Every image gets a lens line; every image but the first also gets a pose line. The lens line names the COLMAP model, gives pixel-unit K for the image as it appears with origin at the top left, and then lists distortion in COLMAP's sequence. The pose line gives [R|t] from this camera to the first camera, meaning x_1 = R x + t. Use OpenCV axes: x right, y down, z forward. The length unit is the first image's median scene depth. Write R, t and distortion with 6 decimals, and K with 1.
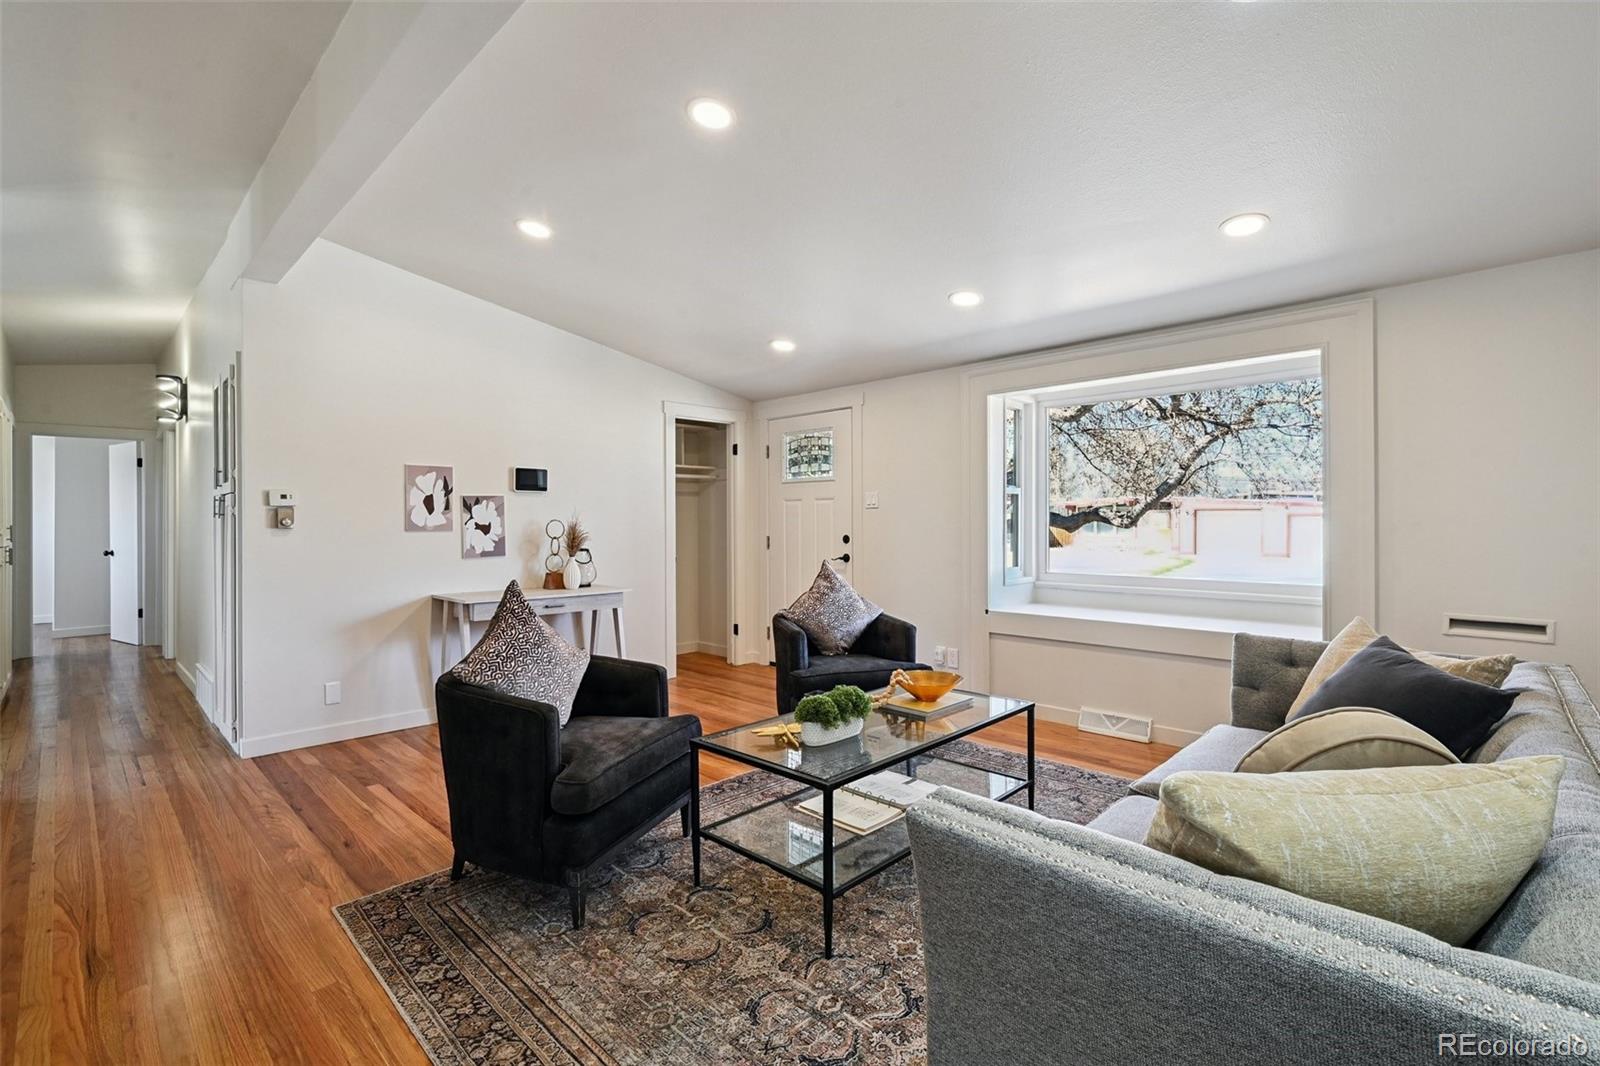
lens RADIAL K [[687.1, 0, 748.2], [0, 687.1, 530.2], [0, 0, 1]] dist [0.001327, 0.000109]
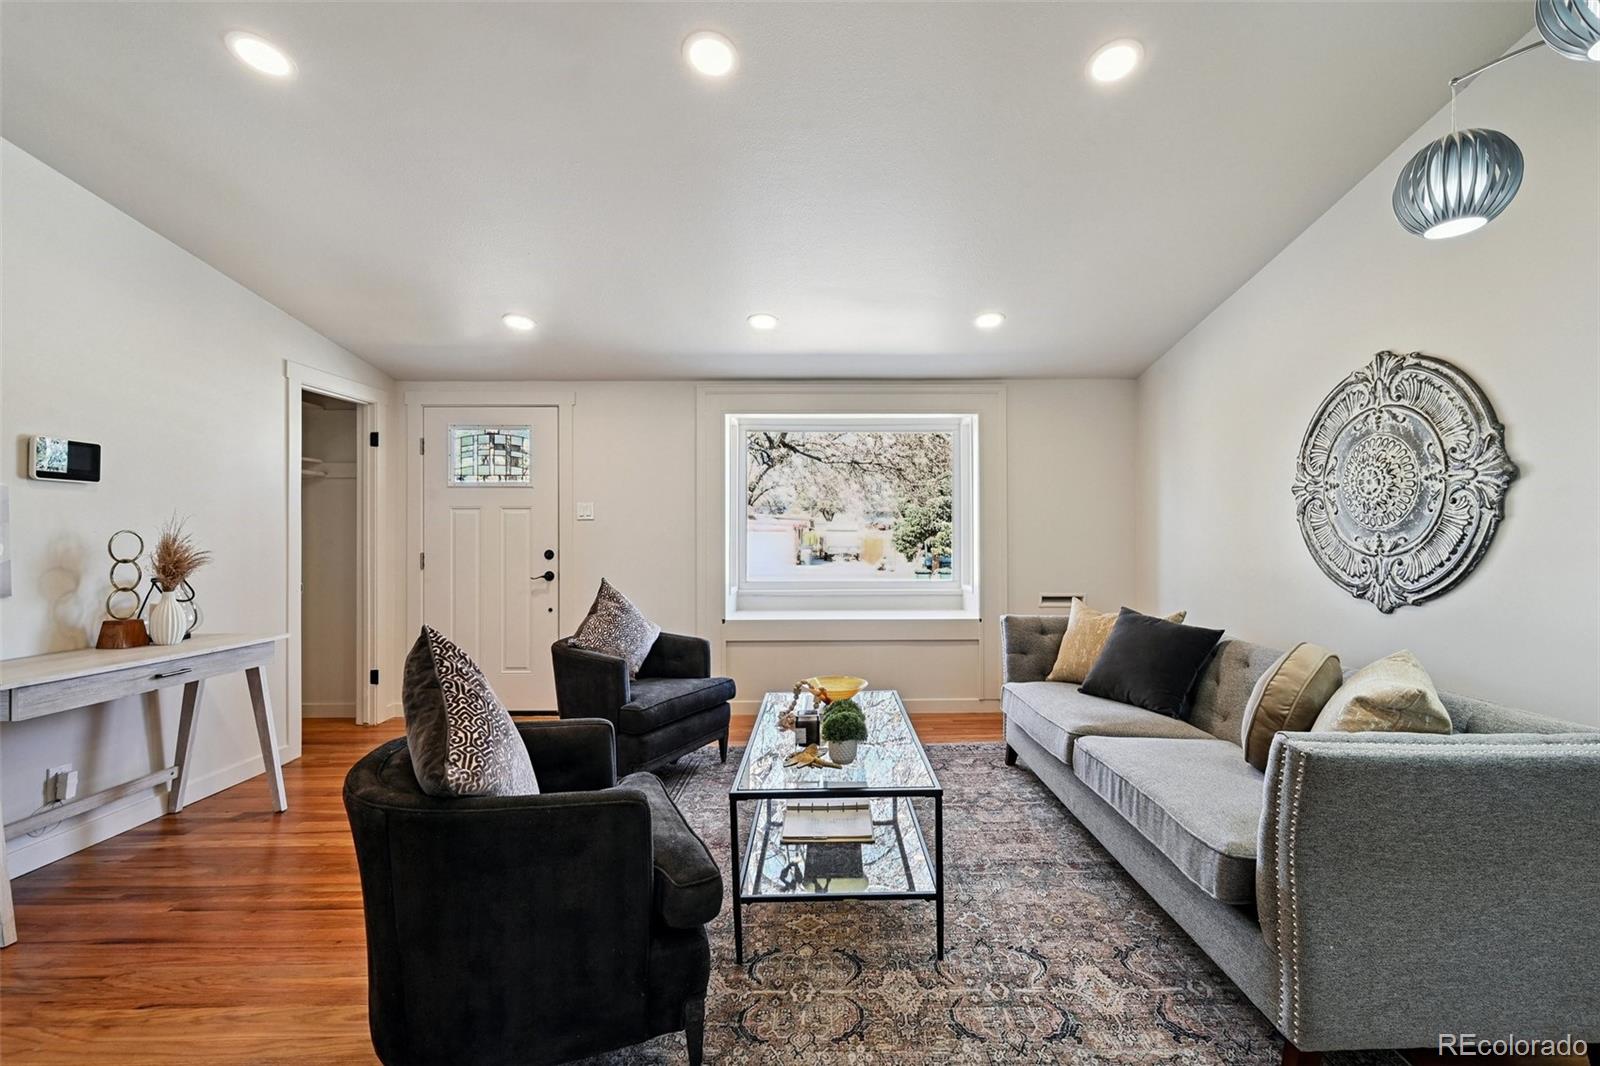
lens RADIAL K [[698.8, 0, 801.1], [0, 698.8, 539.4], [0, 0, 1]] dist [0.000943, -0.001023]
pose [[0.702486, -0.003352, 0.711690, -0.301708], [0.008324, 0.999959, -0.003507, -0.000850], [-0.711649, 0.008387, 0.702485, 0.160634]]
